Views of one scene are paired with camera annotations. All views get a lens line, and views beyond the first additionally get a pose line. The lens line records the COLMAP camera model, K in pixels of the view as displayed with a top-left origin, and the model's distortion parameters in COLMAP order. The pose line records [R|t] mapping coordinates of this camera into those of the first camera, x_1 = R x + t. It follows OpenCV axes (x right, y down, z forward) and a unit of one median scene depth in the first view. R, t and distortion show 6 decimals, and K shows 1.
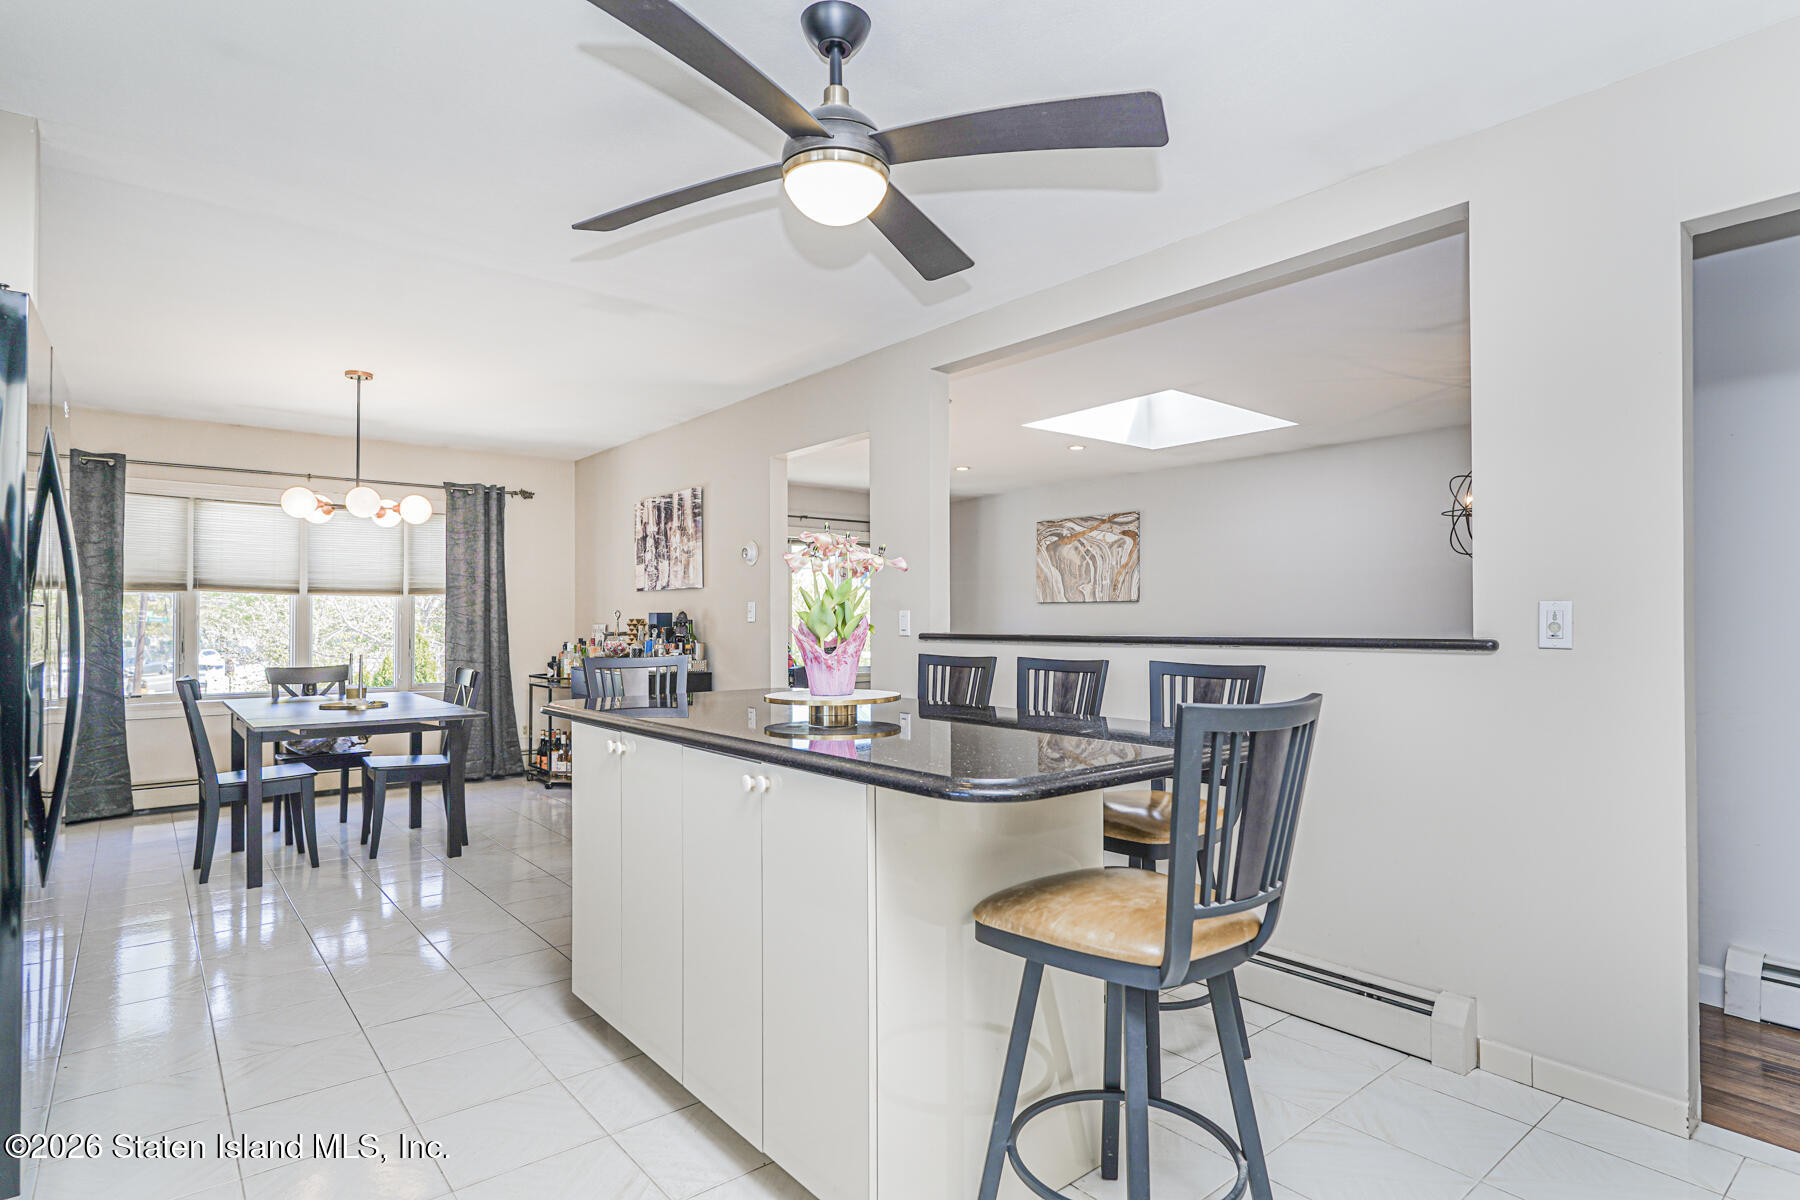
lens RADIAL K [[942.2, 0, 898.4], [0, 942.2, 607.6], [0, 0, 1]] dist [0.001808, 0.000935]
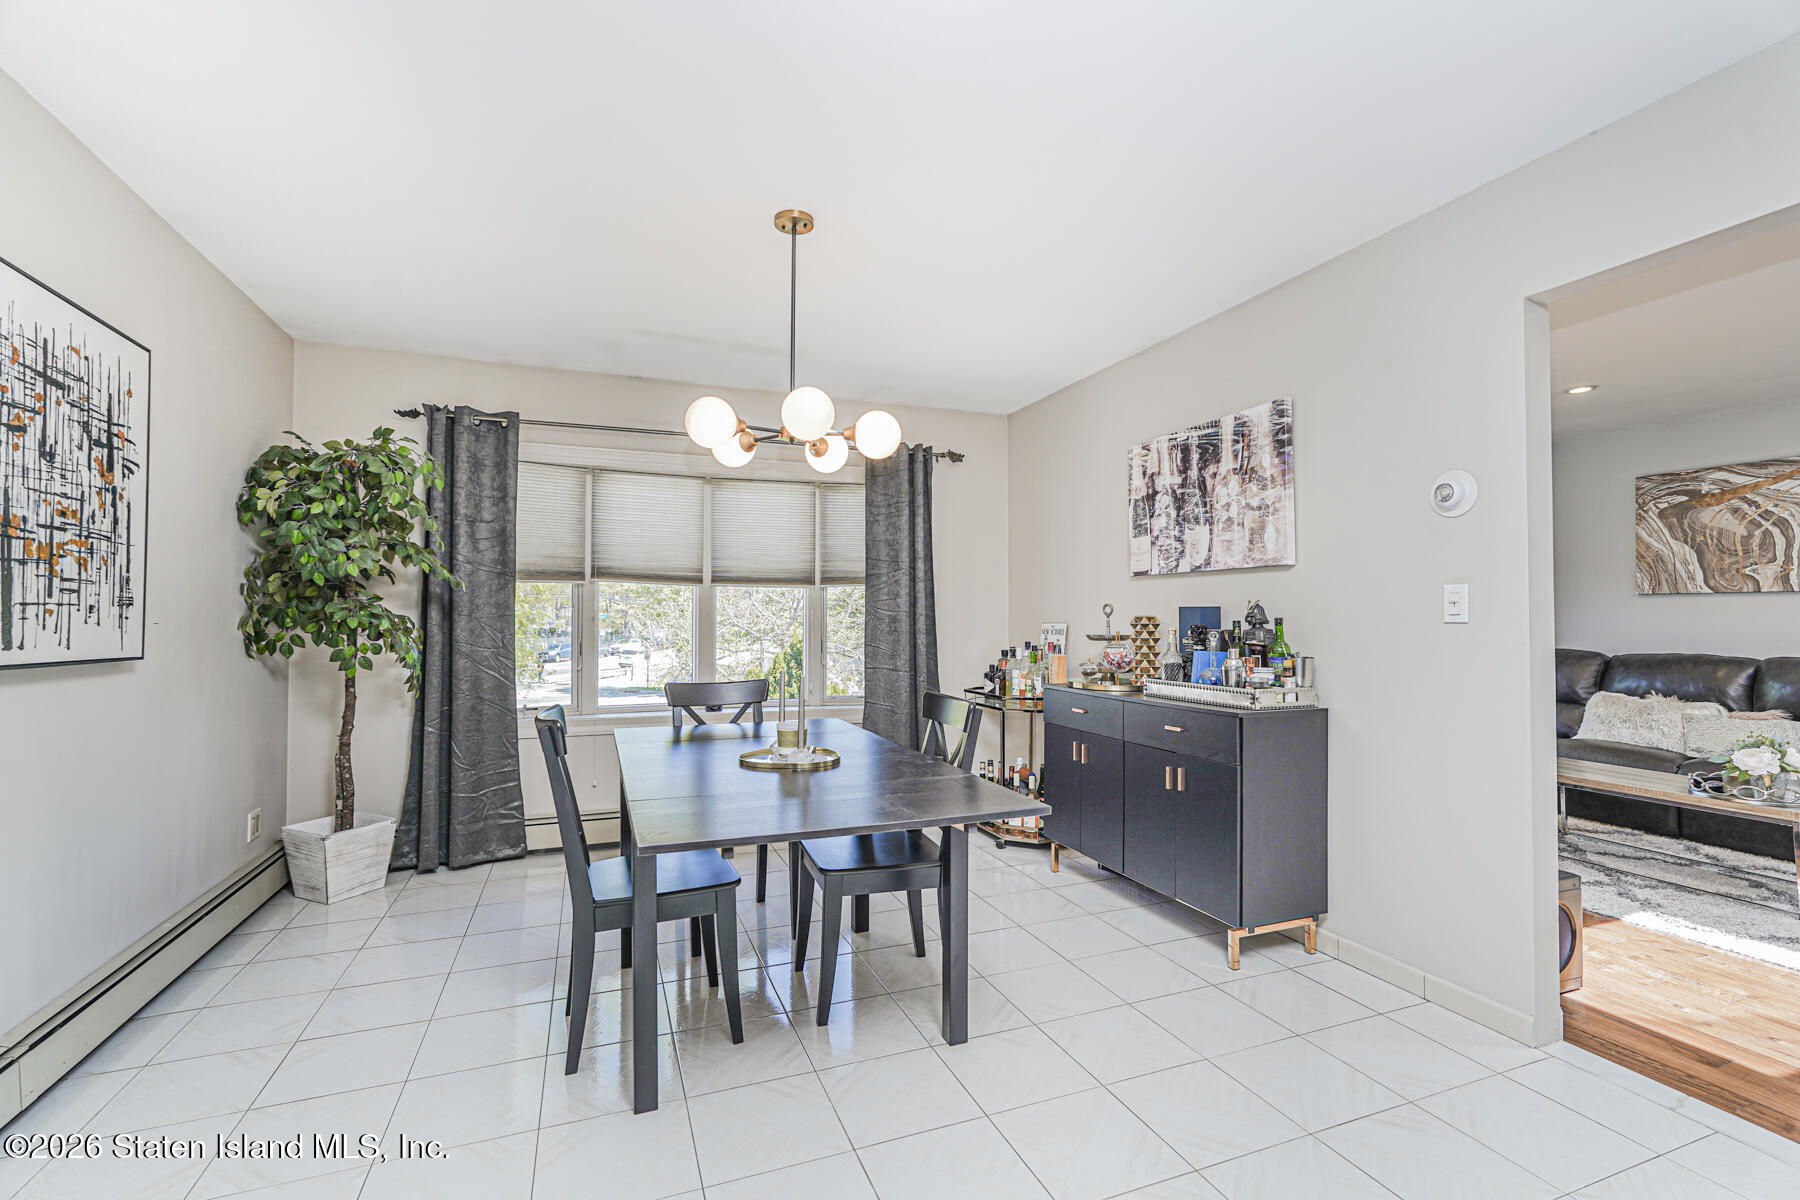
lens RADIAL K [[795.3, 0, 904.1], [0, 795.3, 605.3], [0, 0, 1]] dist [-0.017544, 0.012373]
pose [[0.953124, -0.001457, -0.302576, -0.269795], [0.000892, 0.999998, -0.002005, 0.005174], [0.302578, 0.001641, 0.953123, 0.410296]]
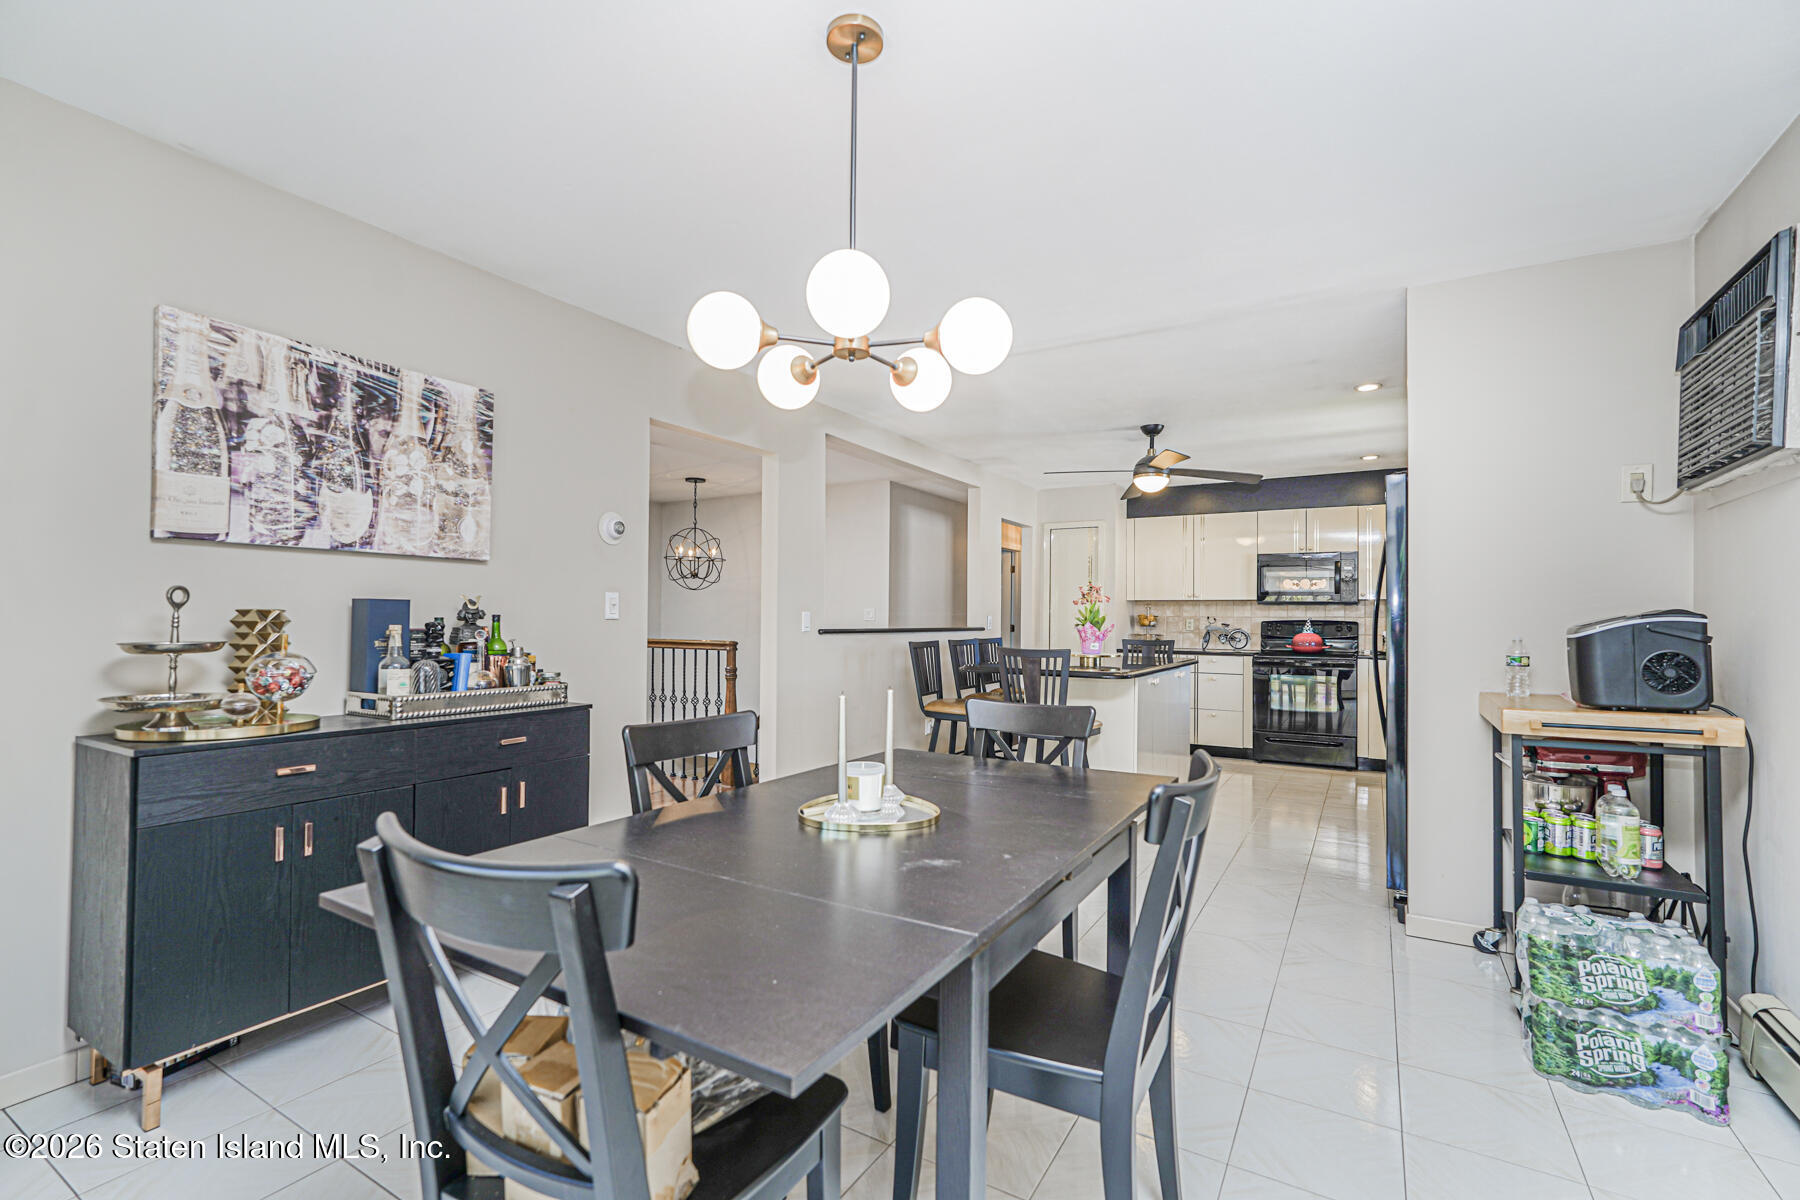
lens RADIAL K [[795.3, 0, 904.1], [0, 795.3, 605.3], [0, 0, 1]] dist [-0.017544, 0.012373]
pose [[-0.343516, 0.017677, 0.938981, -0.708955], [-0.019428, 0.999475, -0.025924, 0.013623], [-0.938946, -0.027148, -0.342992, 0.850905]]
